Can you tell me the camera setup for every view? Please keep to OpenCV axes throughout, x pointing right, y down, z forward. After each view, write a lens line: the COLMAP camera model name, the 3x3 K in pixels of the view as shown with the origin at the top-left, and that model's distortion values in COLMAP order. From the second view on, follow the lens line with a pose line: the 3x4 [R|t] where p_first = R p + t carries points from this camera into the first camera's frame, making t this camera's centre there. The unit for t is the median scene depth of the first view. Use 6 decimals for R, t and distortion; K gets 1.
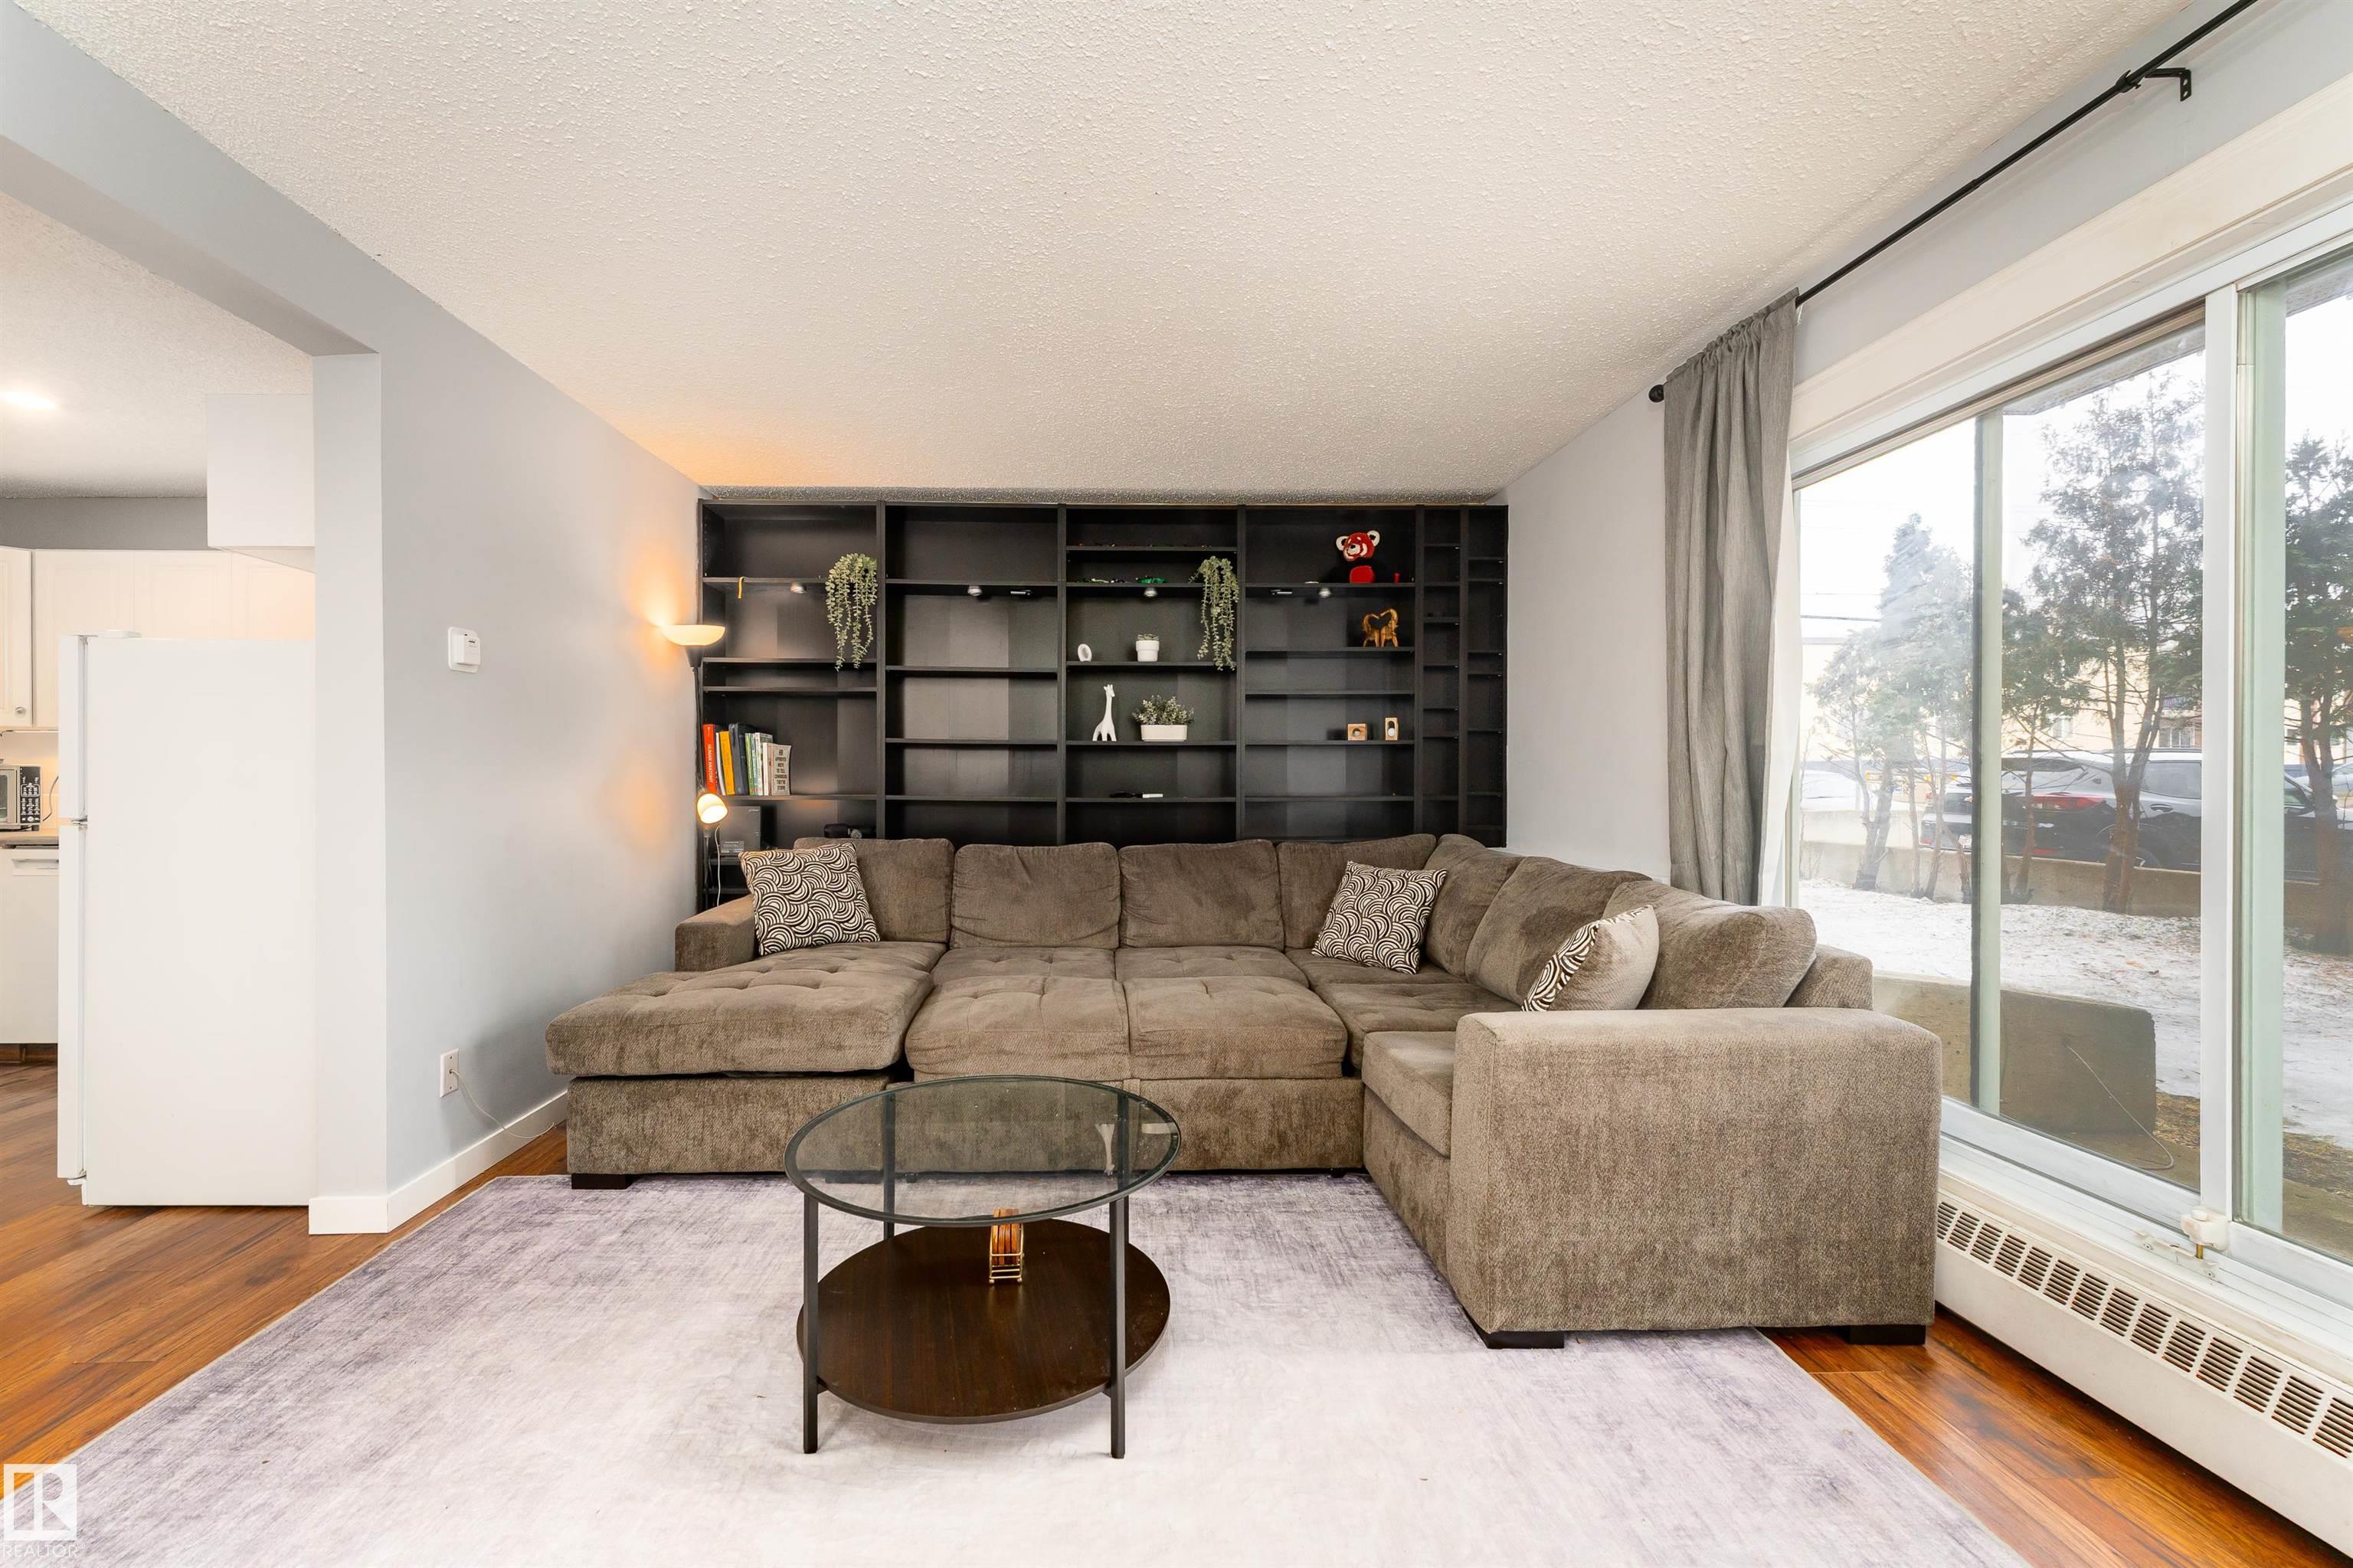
lens RADIAL K [[957.6, 0, 1130.8], [0, 957.6, 784.1], [0, 0, 1]] dist [-0.000432, -0.000429]
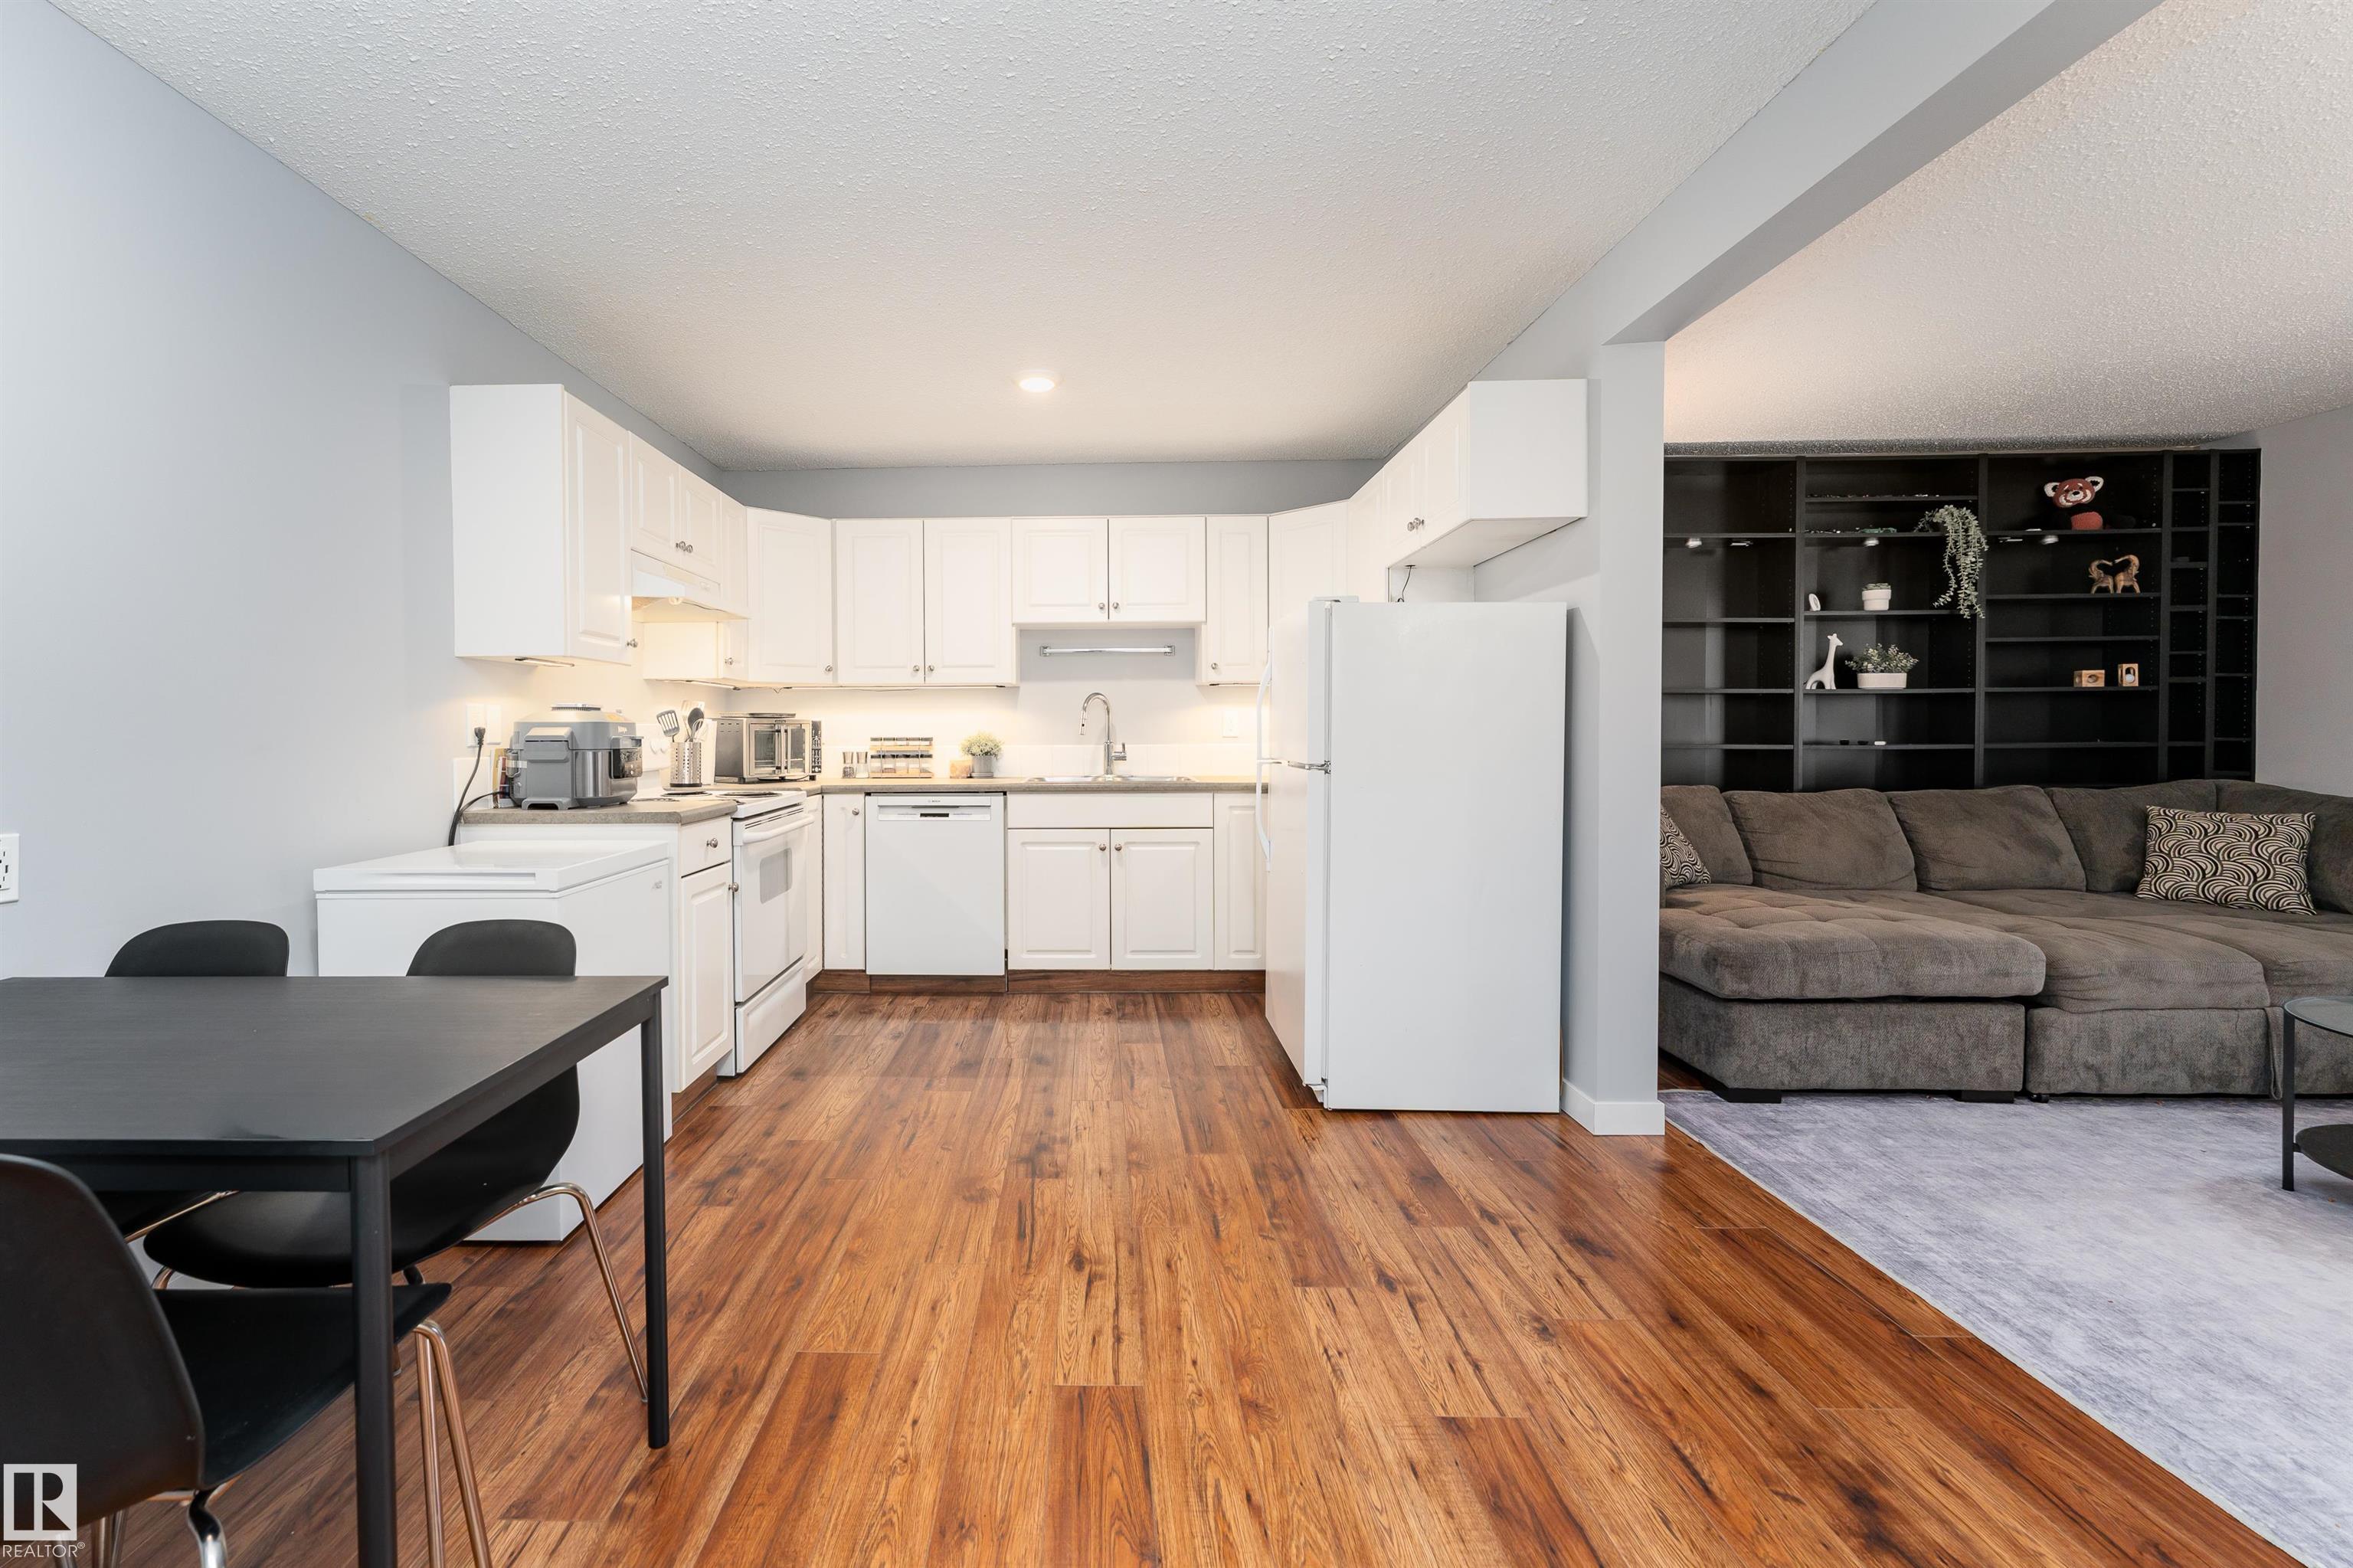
lens RADIAL K [[957.6, 0, 1269.2], [0, 957.6, 765.5], [0, 0, 1]] dist [-0.000432, -0.000429]
pose [[0.998184, -0.002743, -0.060175, -0.628936], [0.004350, 0.999637, 0.026581, 0.006767], [0.060080, -0.026795, 0.997834, -0.061072]]
